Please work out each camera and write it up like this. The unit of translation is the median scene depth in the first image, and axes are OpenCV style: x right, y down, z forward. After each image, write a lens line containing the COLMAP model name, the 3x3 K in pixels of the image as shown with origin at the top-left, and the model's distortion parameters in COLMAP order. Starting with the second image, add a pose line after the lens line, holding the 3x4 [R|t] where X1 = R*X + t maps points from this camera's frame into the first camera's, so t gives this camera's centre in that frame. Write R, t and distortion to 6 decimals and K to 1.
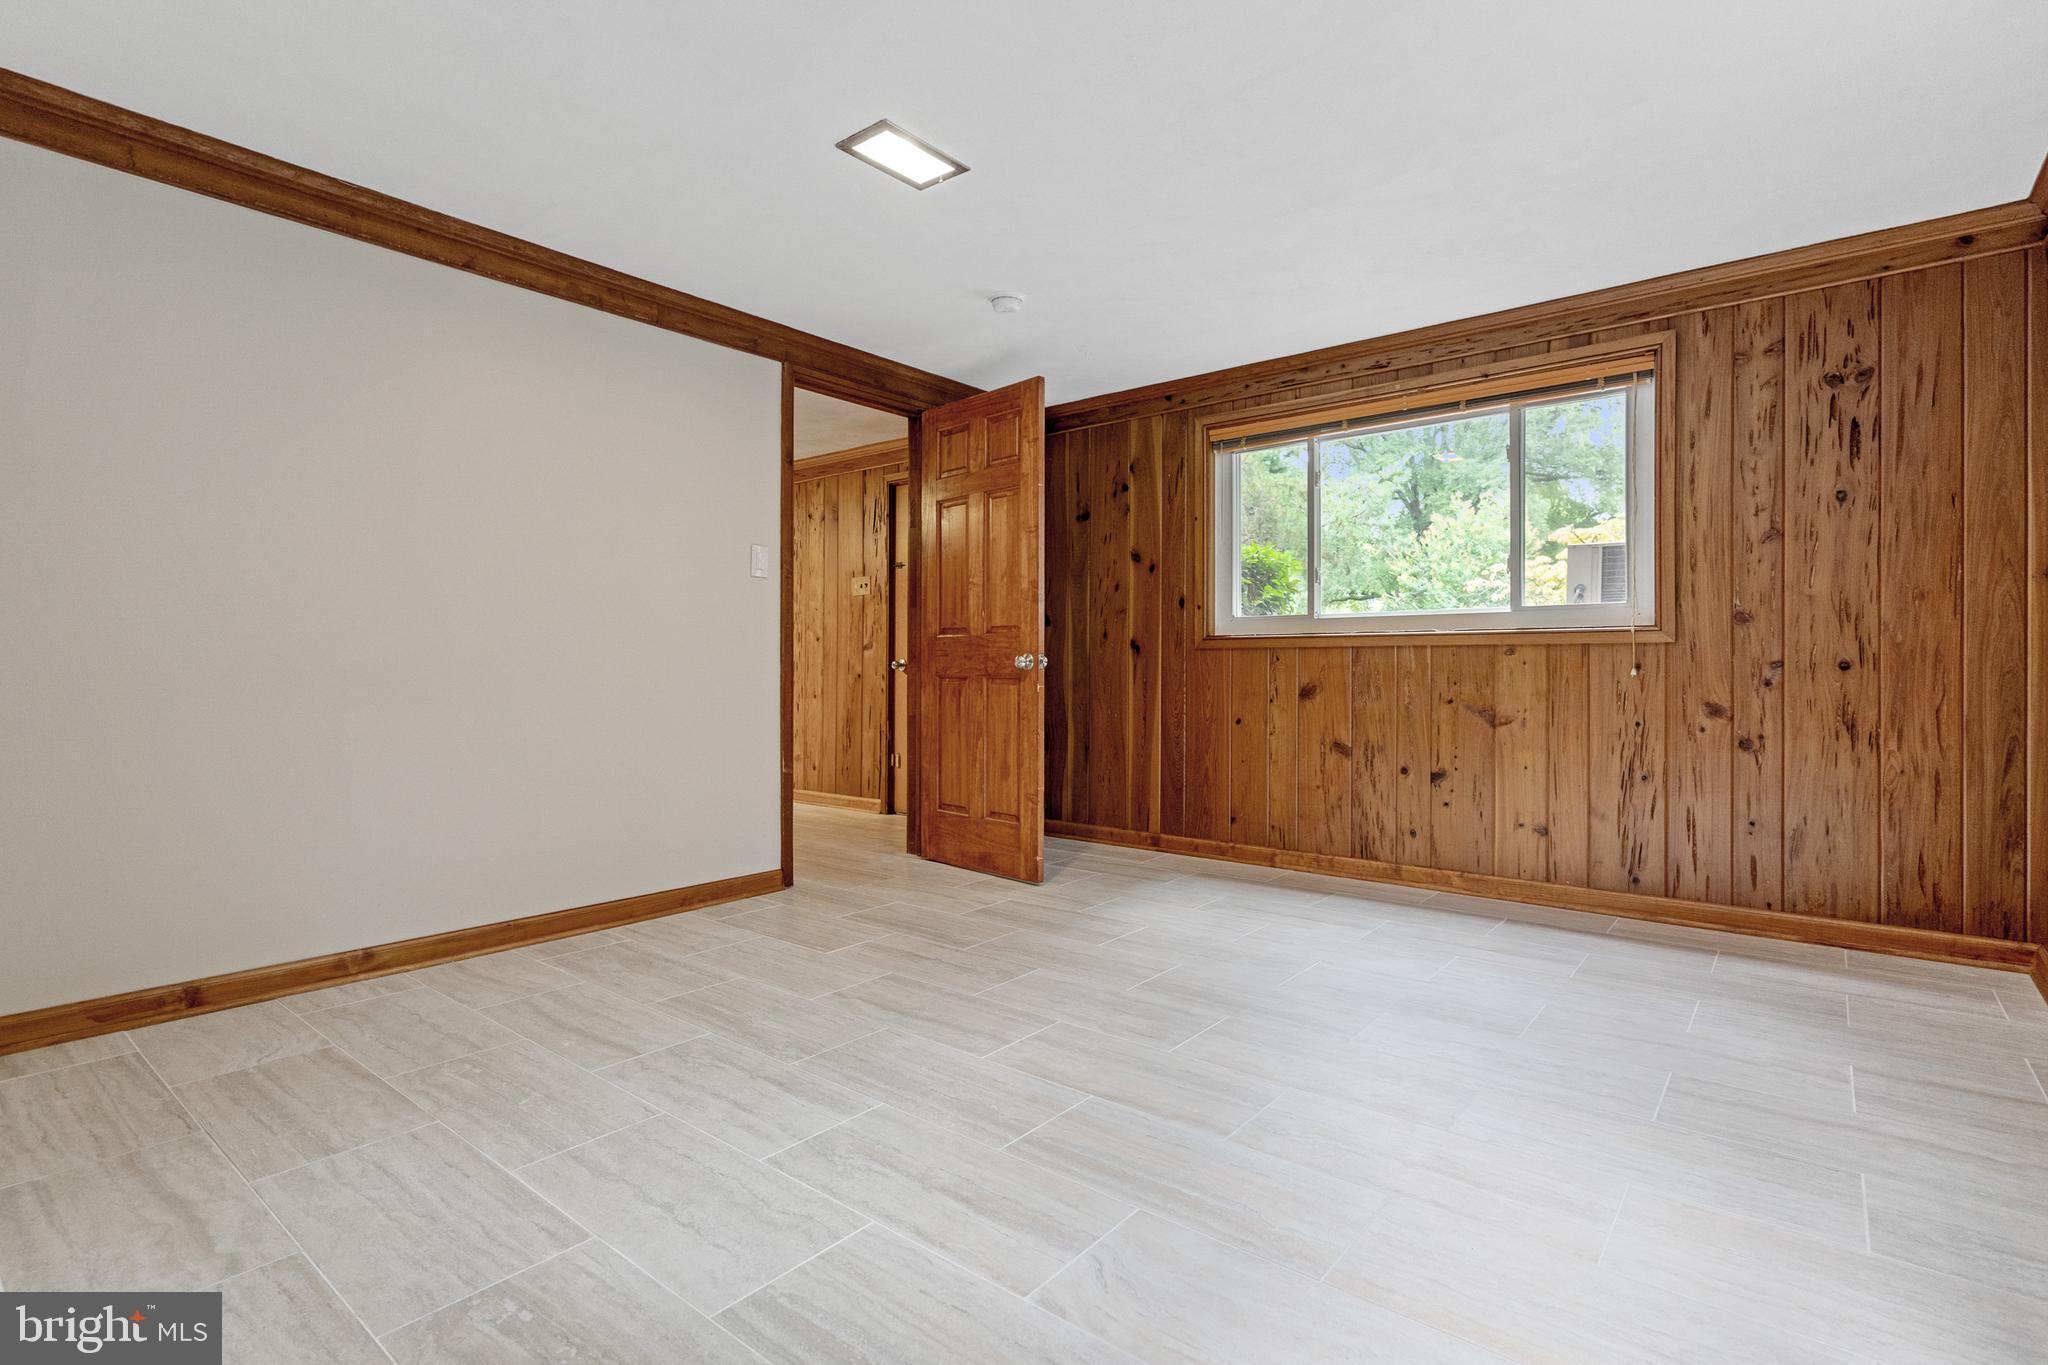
lens RADIAL K [[974.4, 0, 1008.8], [0, 974.4, 667.5], [0, 0, 1]] dist [0.004338, -0.000448]
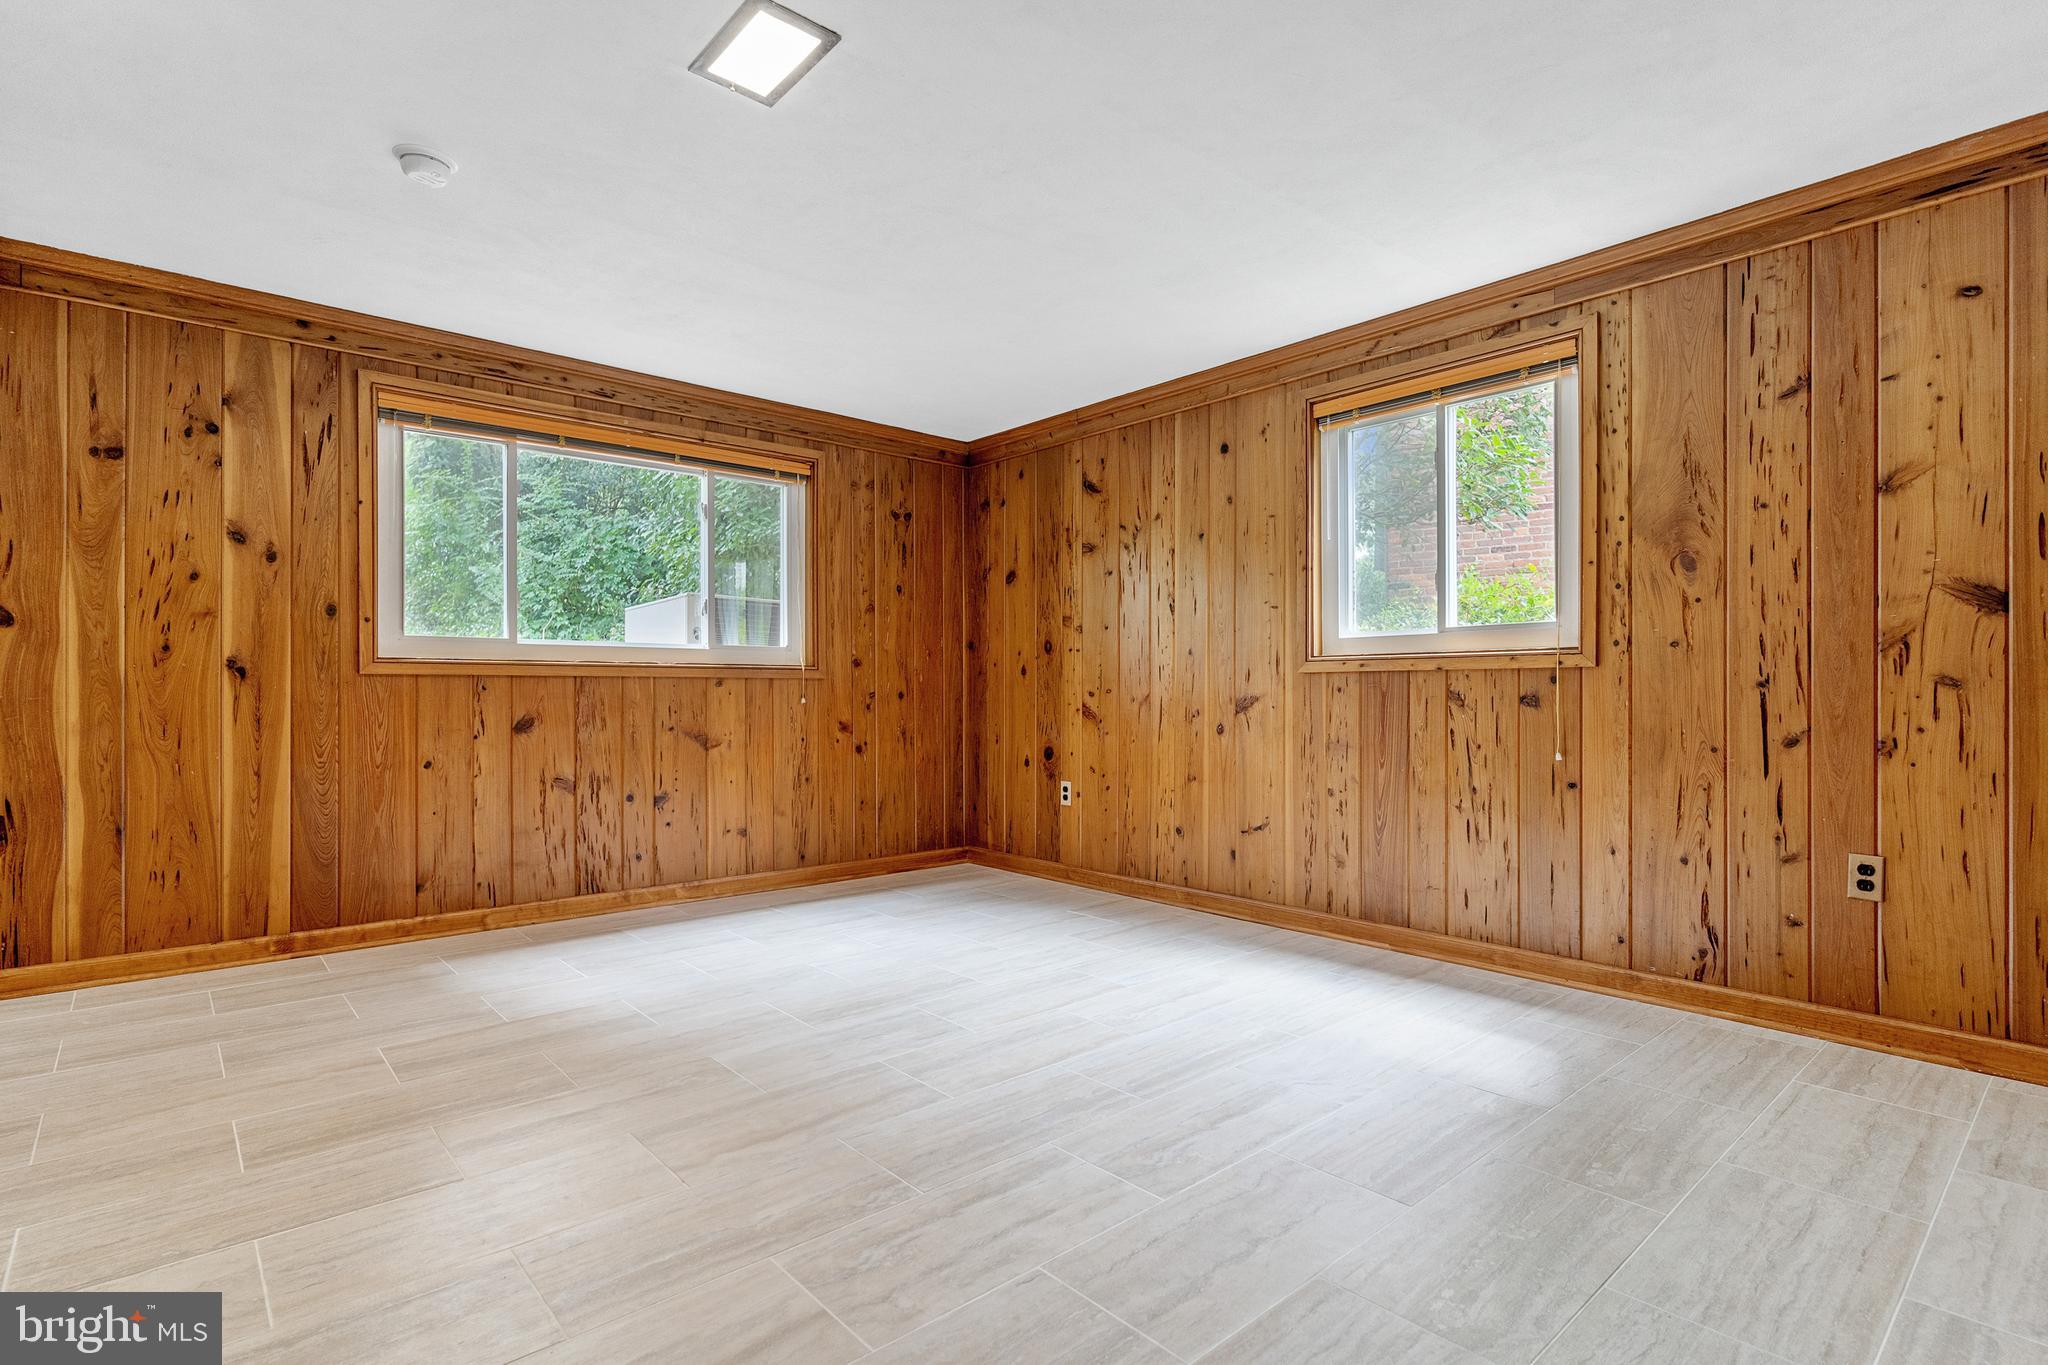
lens RADIAL K [[984.4, 0, 1019.1], [0, 984.4, 692.5], [0, 0, 1]] dist [-0.001348, -0.000425]
pose [[0.164397, 0.001654, 0.986393, -0.607470], [0.001547, 0.999997, -0.001935, -0.003106], [-0.986393, 0.001844, 0.164394, 0.471831]]
